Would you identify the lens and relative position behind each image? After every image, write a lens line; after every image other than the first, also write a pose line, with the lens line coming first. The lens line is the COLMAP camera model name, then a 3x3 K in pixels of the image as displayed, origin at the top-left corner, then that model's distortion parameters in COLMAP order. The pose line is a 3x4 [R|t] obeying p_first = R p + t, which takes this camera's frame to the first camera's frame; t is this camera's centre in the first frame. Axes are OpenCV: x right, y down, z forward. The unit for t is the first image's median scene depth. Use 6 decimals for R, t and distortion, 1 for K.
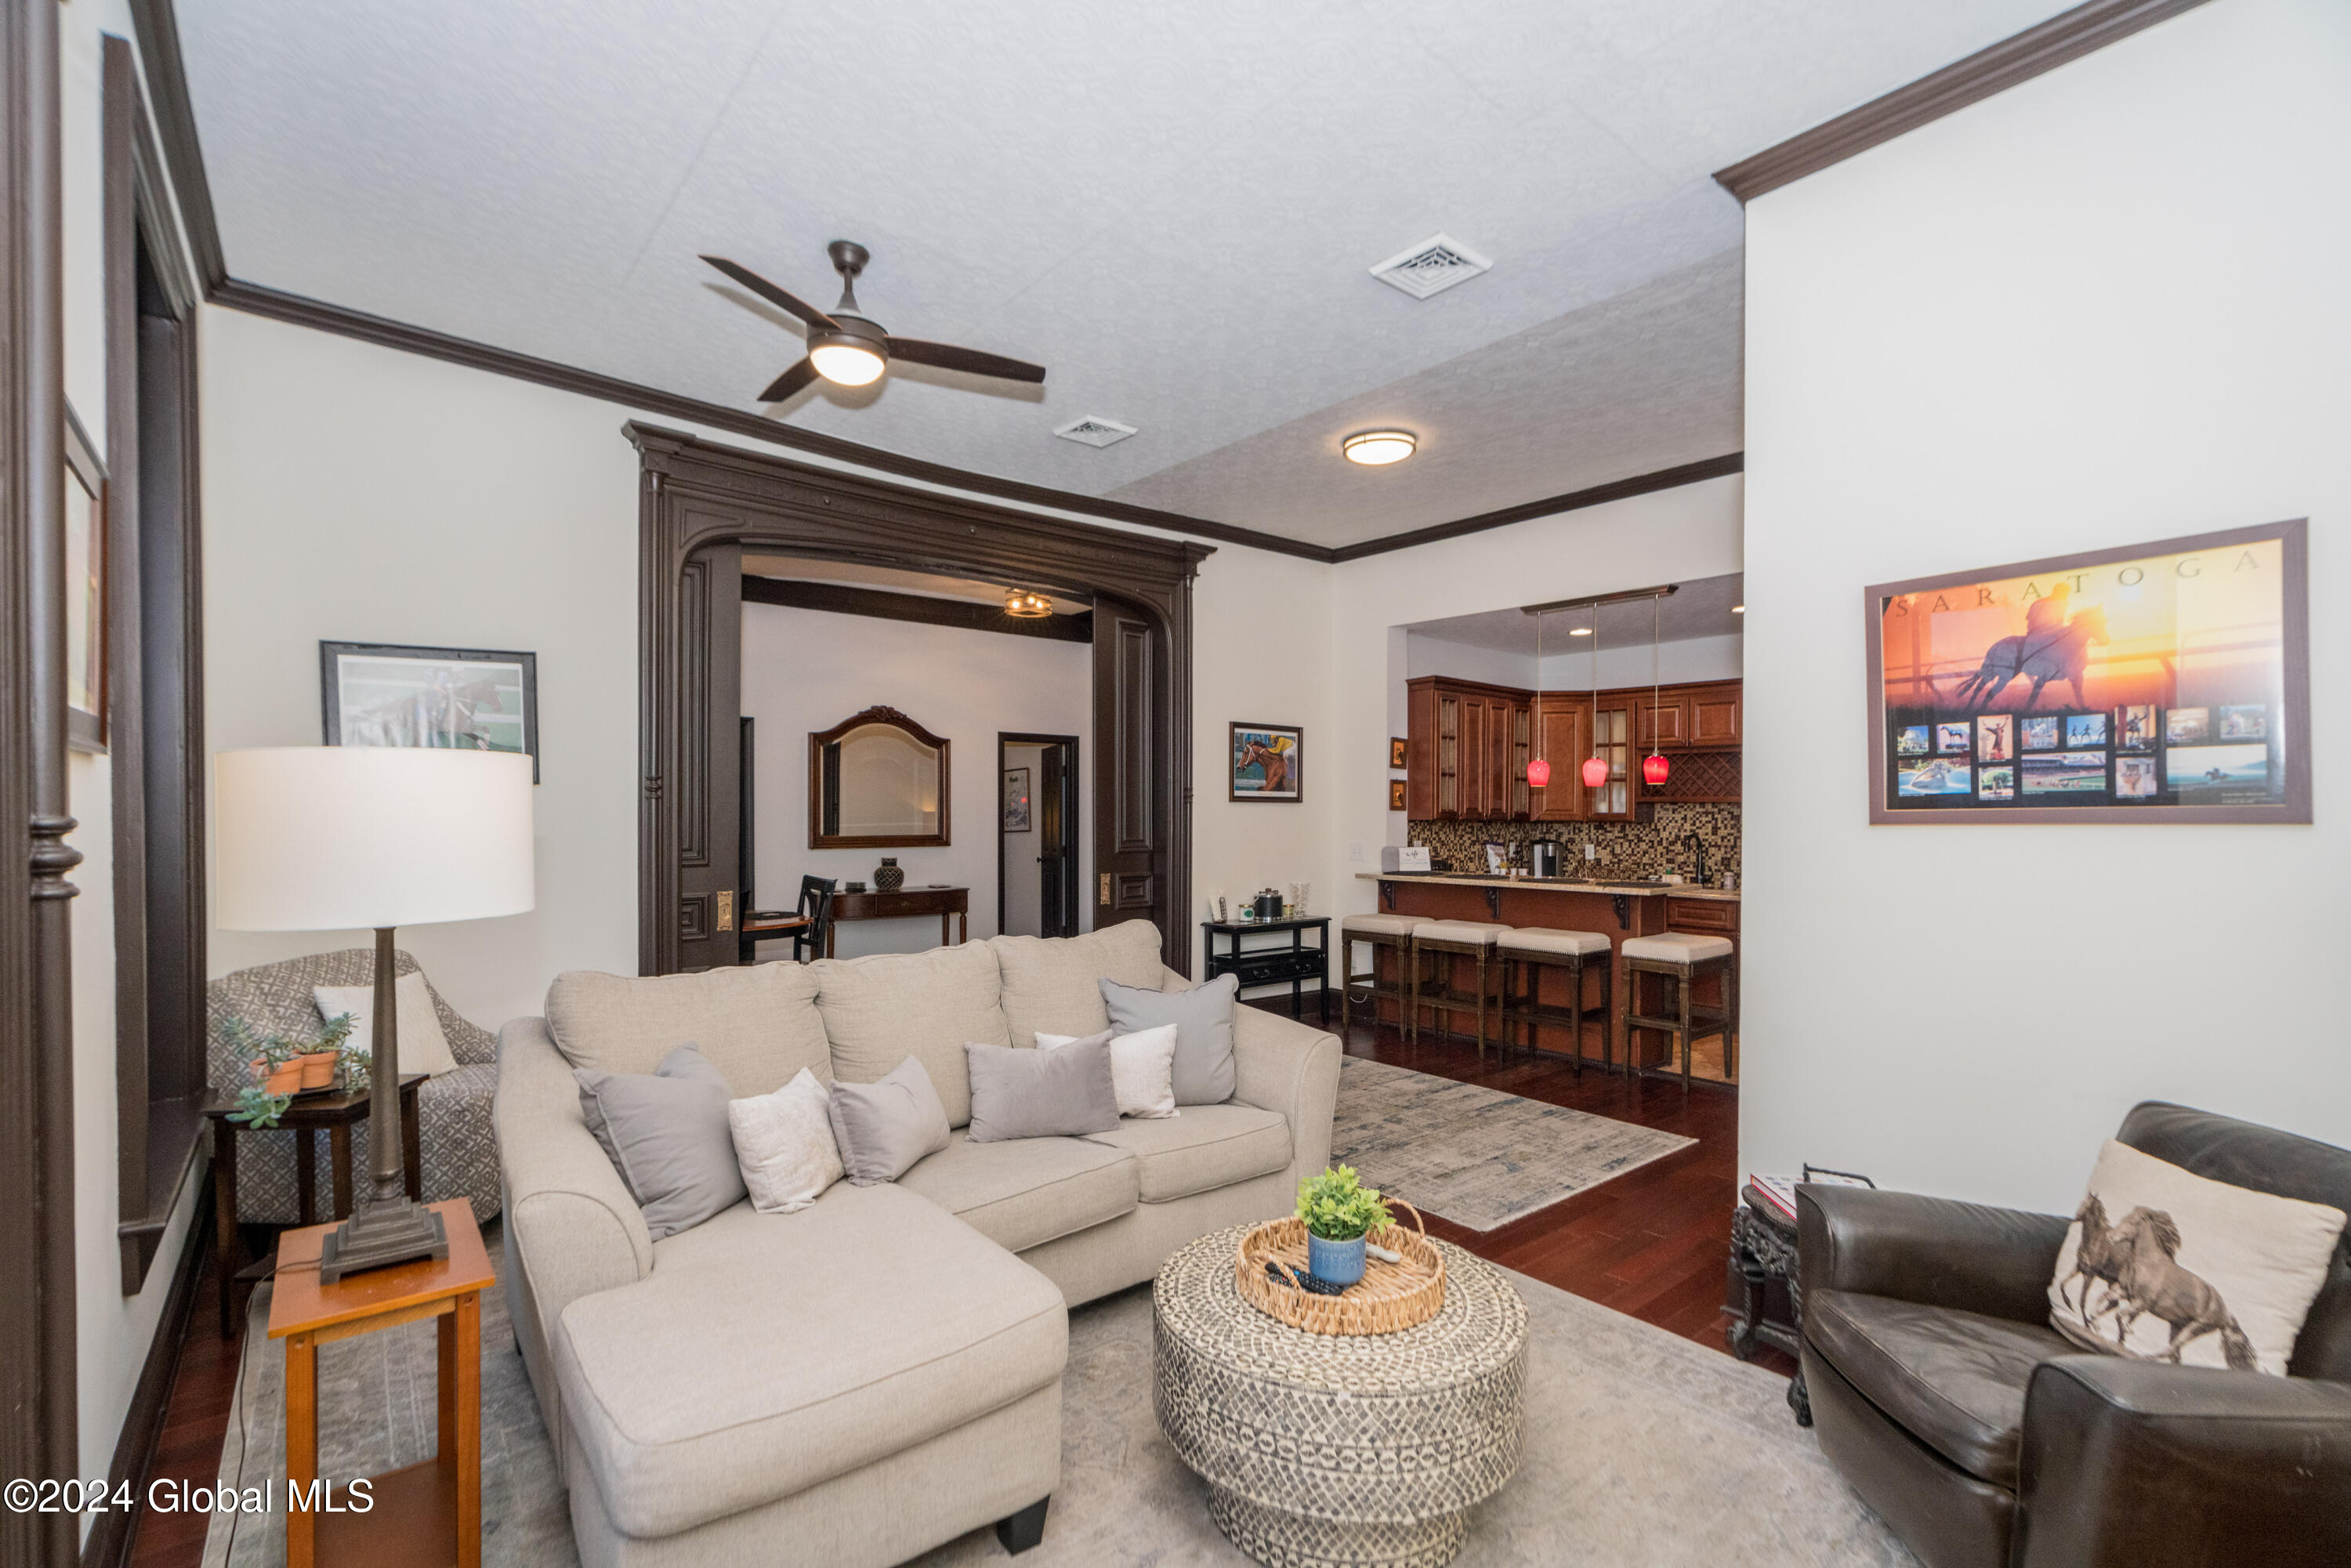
lens RADIAL K [[1069.6, 0, 1166.1], [0, 1069.6, 803.1], [0, 0, 1]] dist [-0.000074, -0.000108]
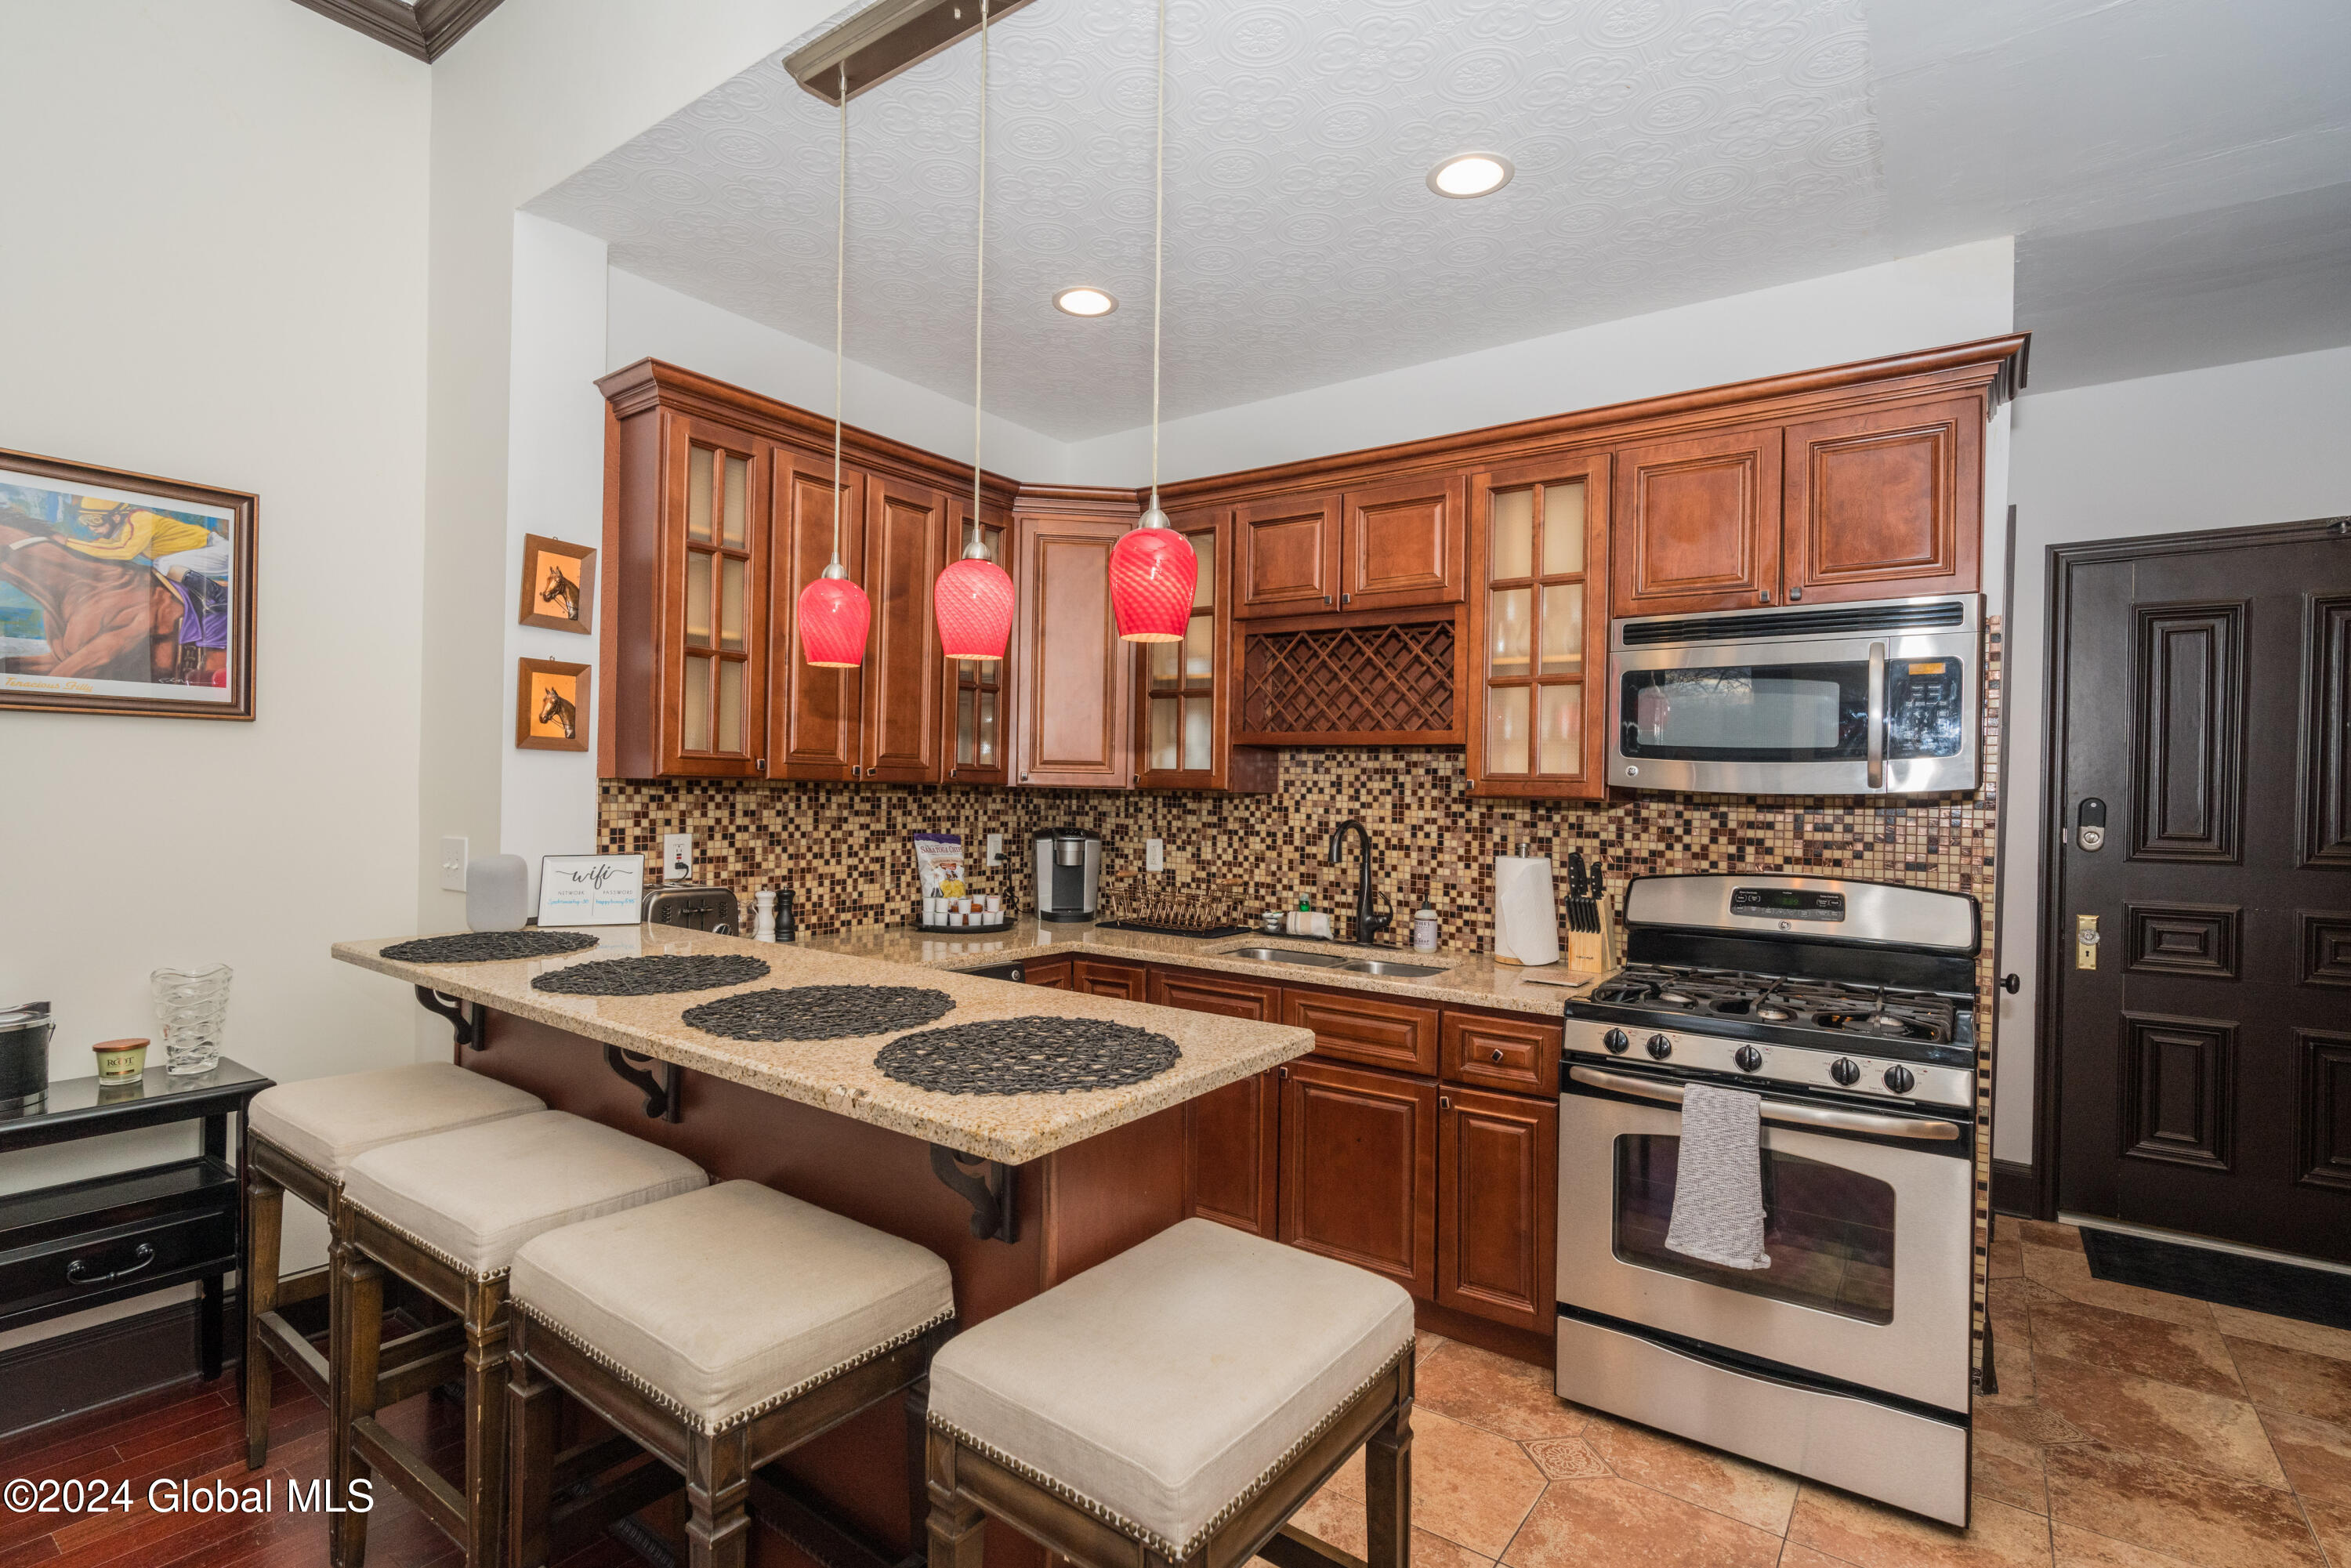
lens RADIAL K [[1122.7, 0, 1176.3], [0, 1122.7, 778.8], [0, 0, 1]] dist [0.001499, 0.000101]
pose [[0.969940, 0.012494, 0.243022, 0.307285], [-0.013685, 0.999901, 0.003216, 0.011580], [-0.242957, -0.006445, 0.970016, 0.565840]]
